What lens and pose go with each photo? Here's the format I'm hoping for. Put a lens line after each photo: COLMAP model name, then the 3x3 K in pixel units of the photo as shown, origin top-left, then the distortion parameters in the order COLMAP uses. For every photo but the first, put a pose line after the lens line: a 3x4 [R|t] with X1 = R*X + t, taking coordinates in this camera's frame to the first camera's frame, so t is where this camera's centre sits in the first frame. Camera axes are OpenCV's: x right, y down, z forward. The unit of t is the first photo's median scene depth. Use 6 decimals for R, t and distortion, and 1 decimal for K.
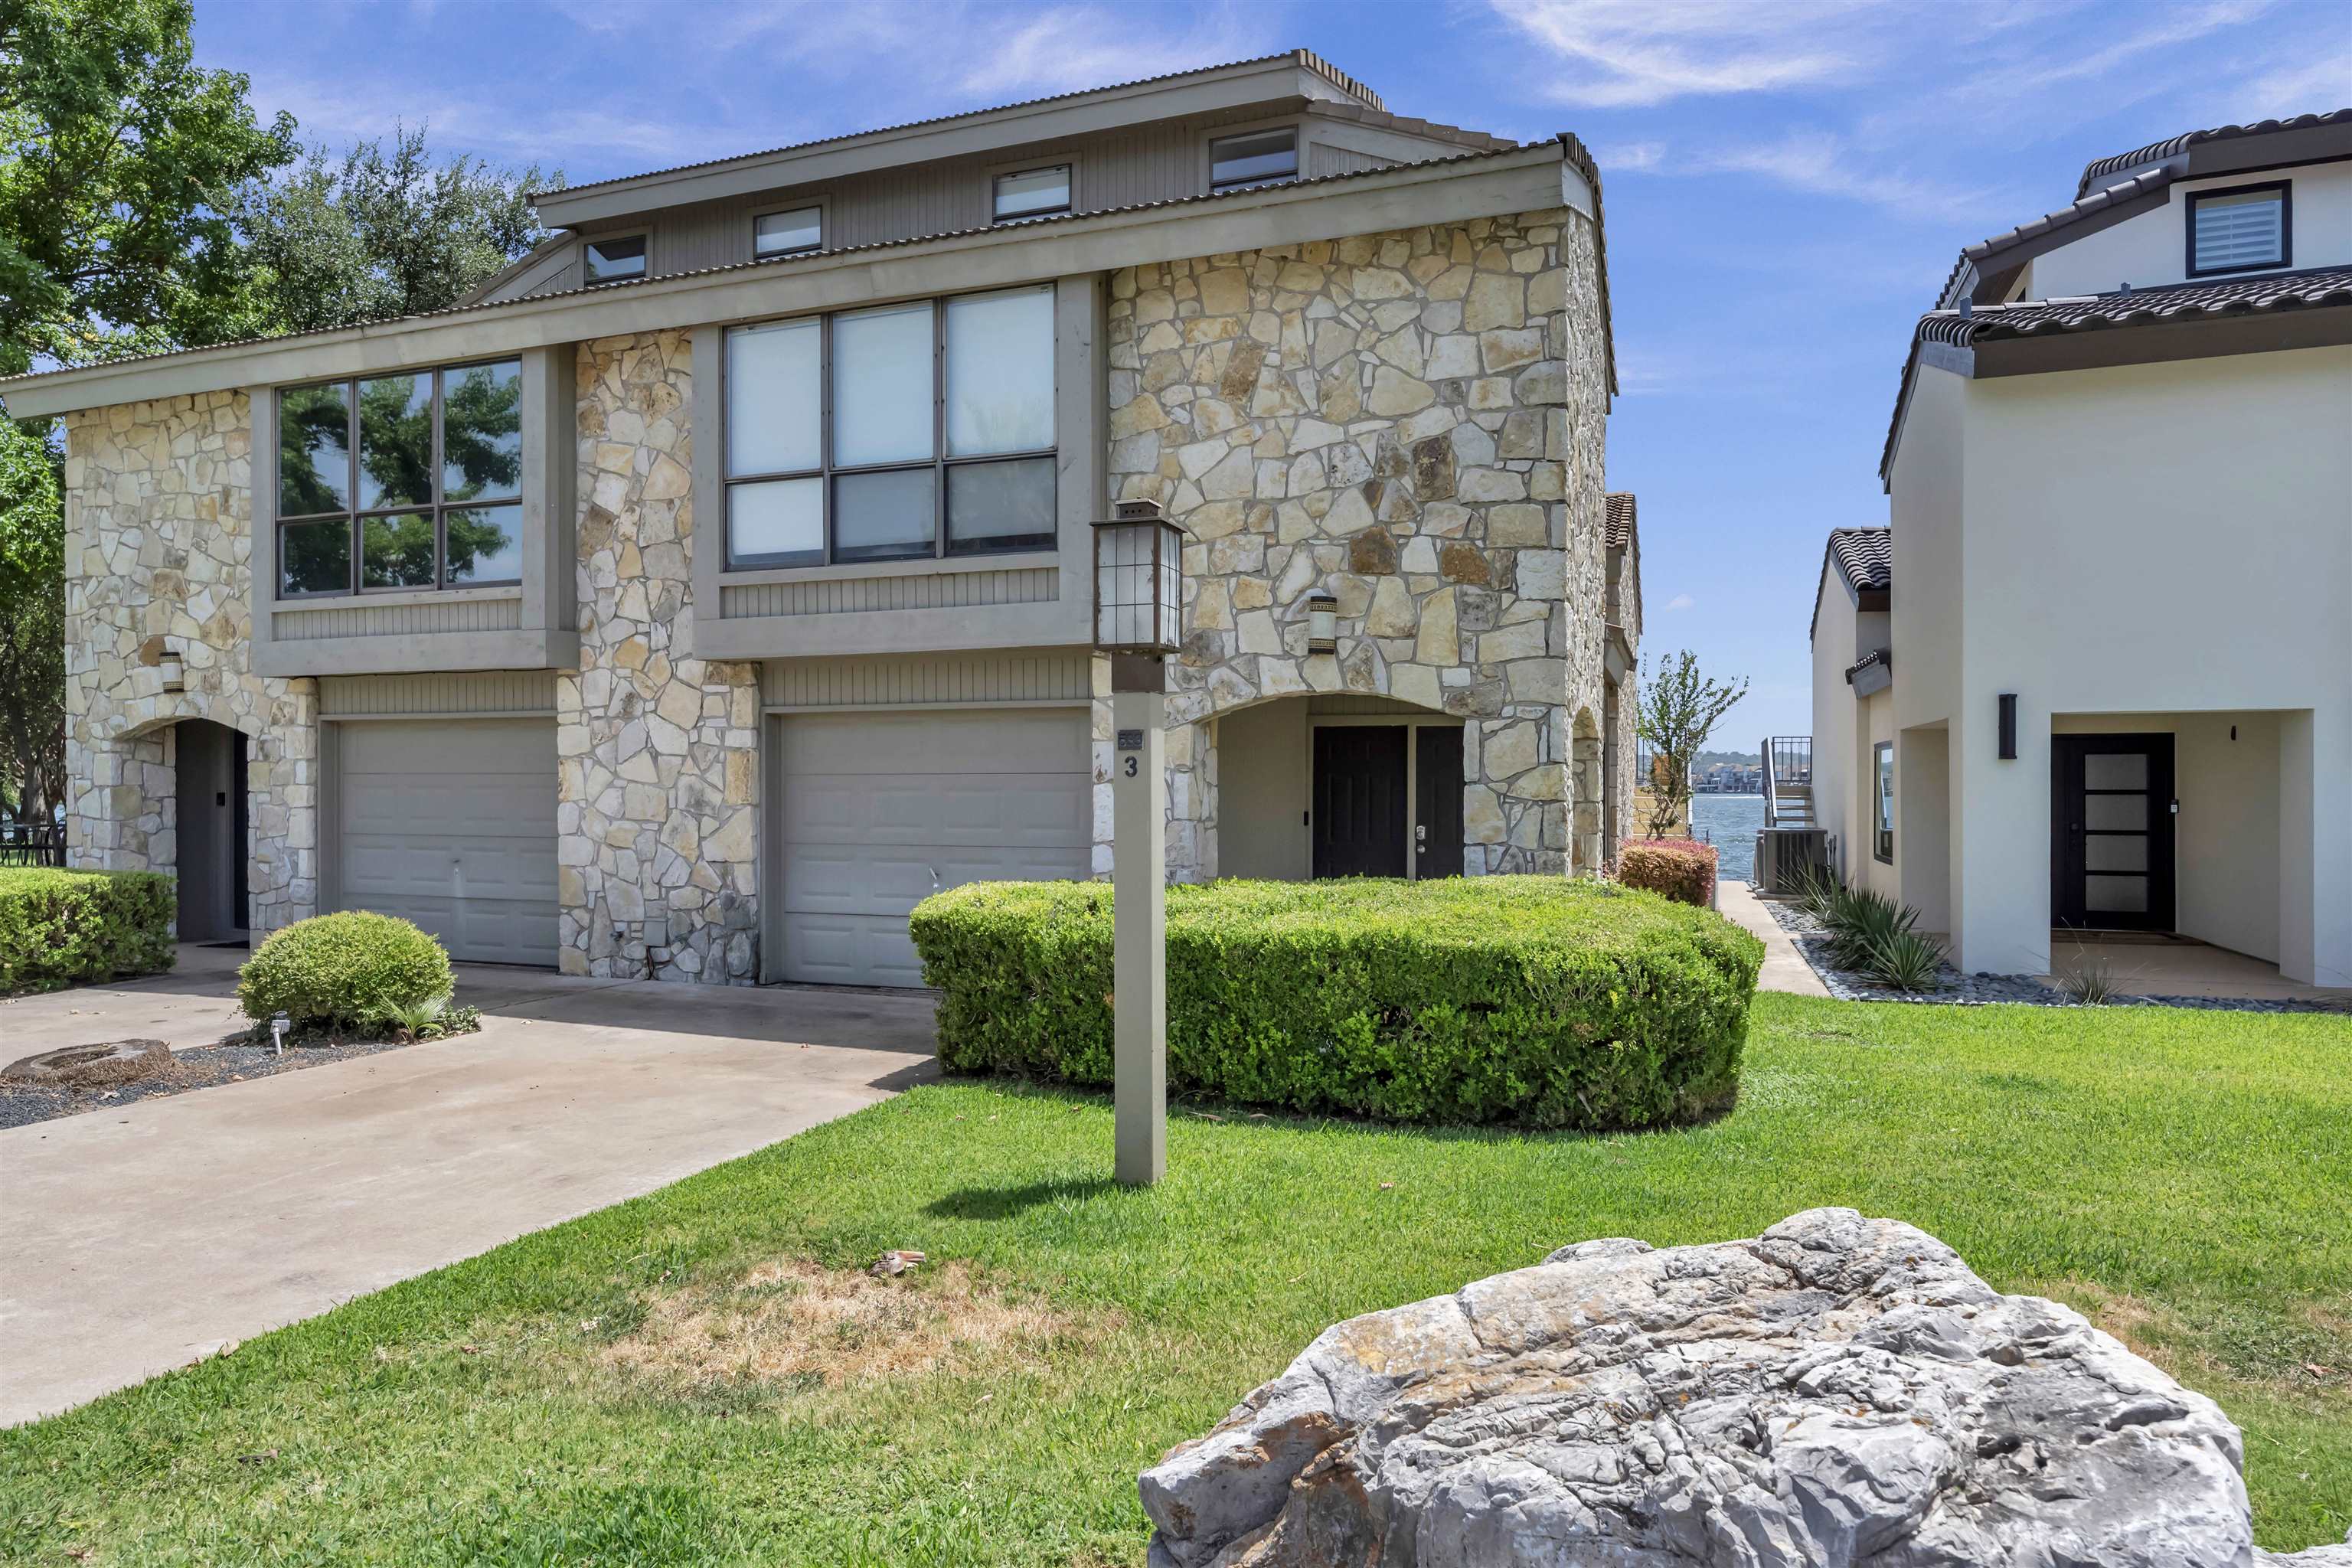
lens RADIAL K [[1316.3, 0, 1176.0], [0, 1316.3, 784.0], [0, 0, 1]] dist [0.000958, 0.000826]
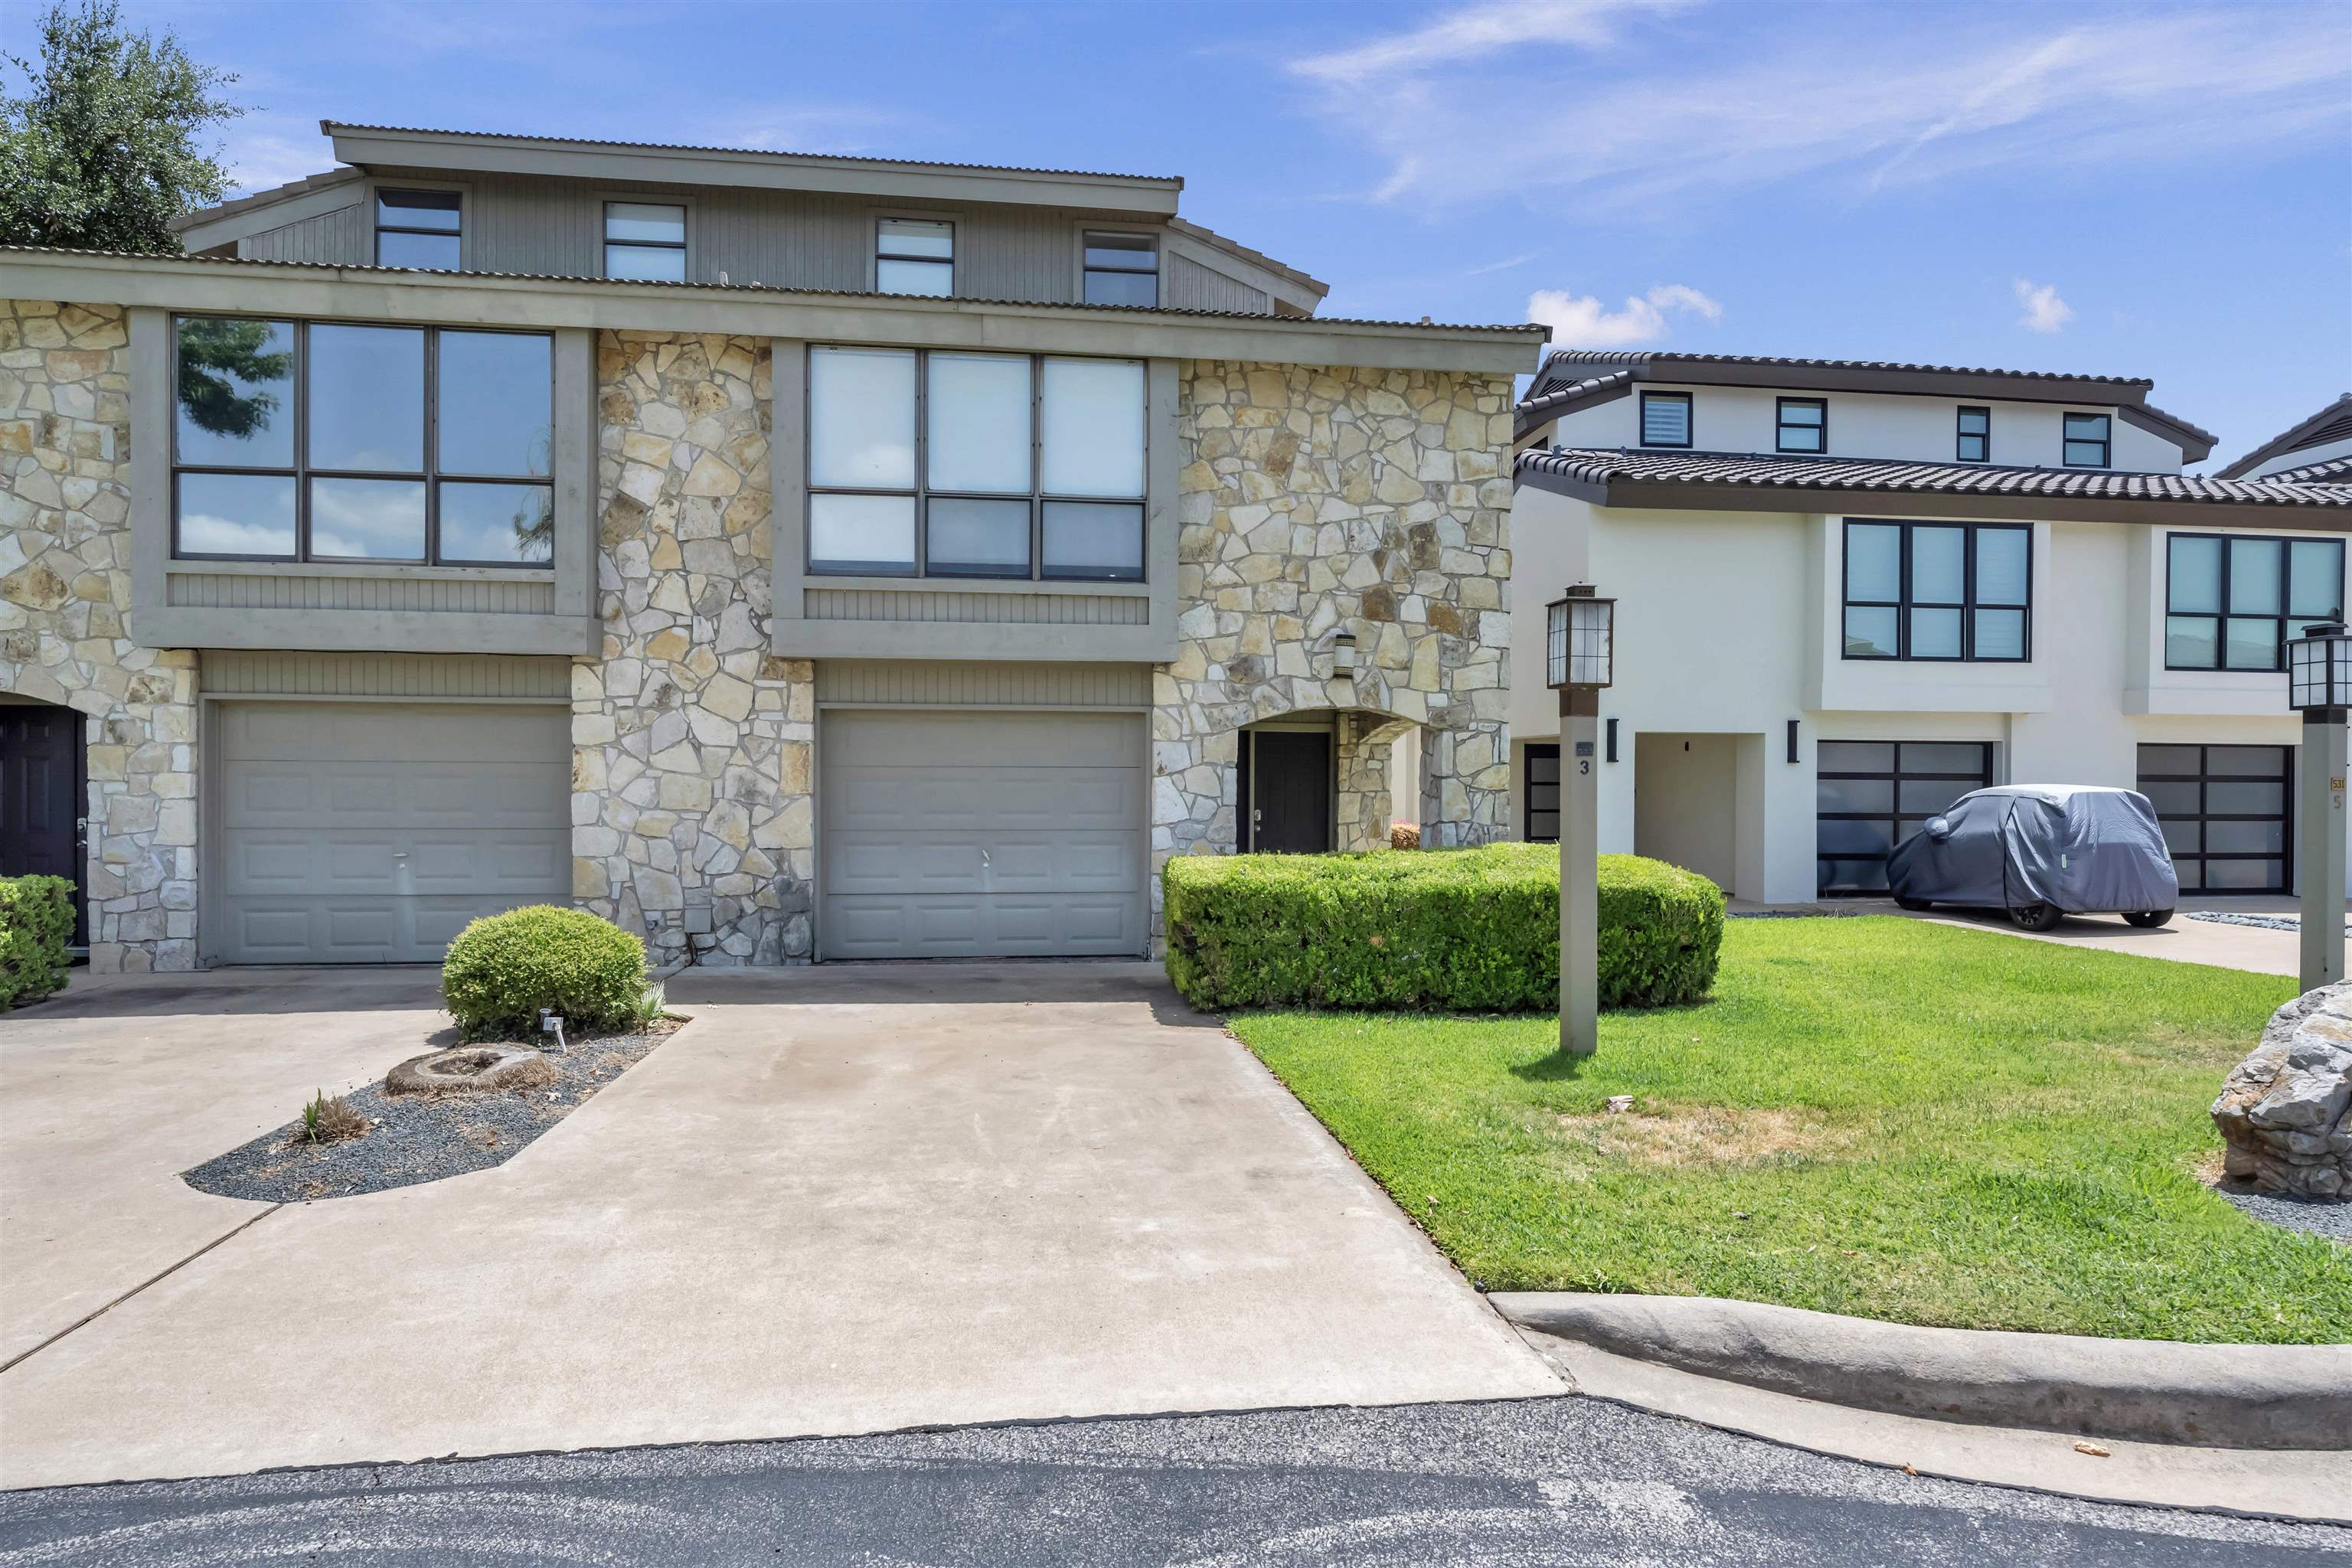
lens RADIAL K [[1183.2, 0, 1176.0], [0, 1183.2, 784.0], [0, 0, 1]] dist [-0.001460, 0.000241]
pose [[0.896902, 0.001451, 0.442227, -0.523802], [-0.005183, 0.999960, 0.007231, -0.001180], [-0.442199, -0.008778, 0.896874, 0.013417]]
